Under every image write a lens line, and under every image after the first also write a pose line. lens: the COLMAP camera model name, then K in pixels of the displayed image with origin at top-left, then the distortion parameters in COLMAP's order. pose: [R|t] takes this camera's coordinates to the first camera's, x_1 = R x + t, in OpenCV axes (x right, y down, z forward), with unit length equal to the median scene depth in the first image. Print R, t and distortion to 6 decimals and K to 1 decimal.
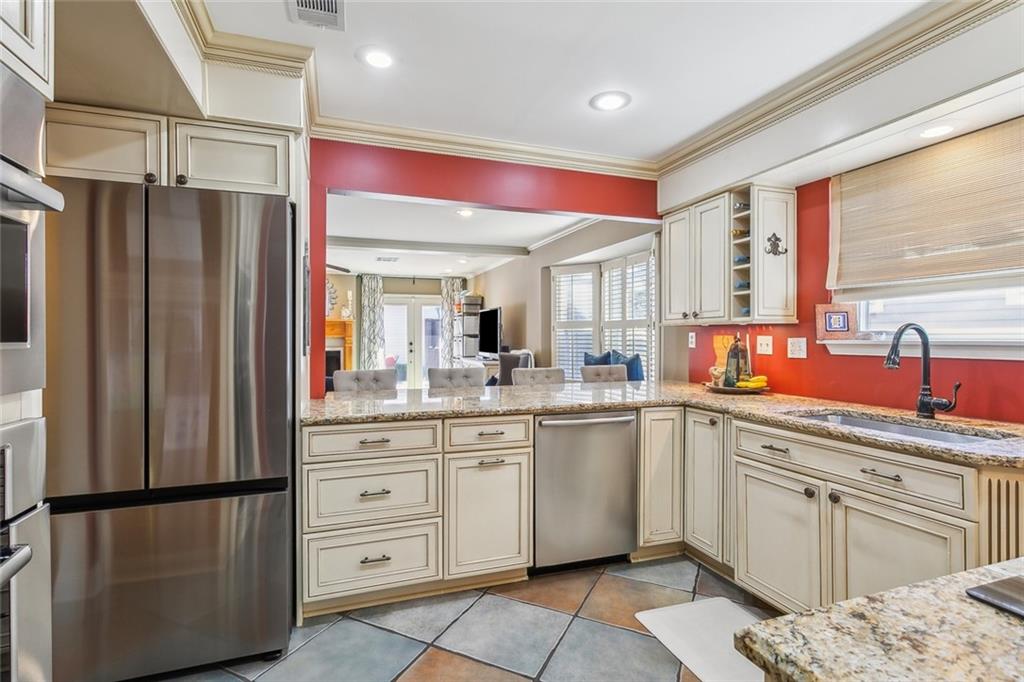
lens RADIAL K [[492.1, 0, 513.9], [0, 492.1, 344.5], [0, 0, 1]] dist [0.001175, 0.000999]
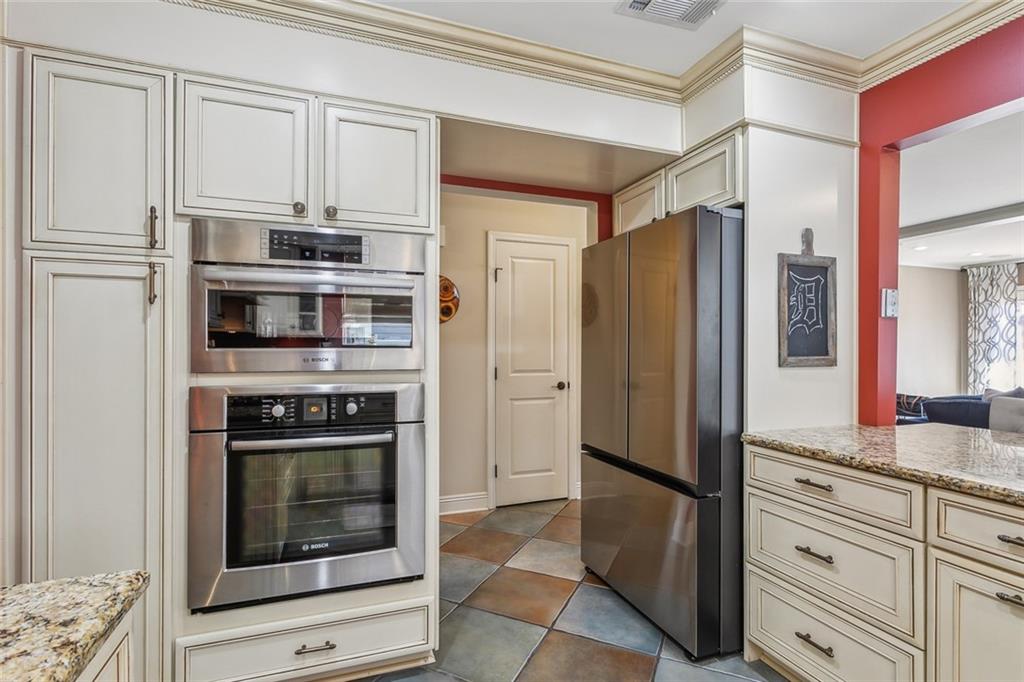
lens RADIAL K [[492.1, 0, 497.1], [0, 492.1, 348.0], [0, 0, 1]] dist [0.001175, 0.000999]
pose [[-0.016054, 0.004822, -0.999860, 0.445419], [-0.012459, 0.999910, 0.005023, -0.007887], [0.999794, 0.012538, -0.015992, 0.496400]]
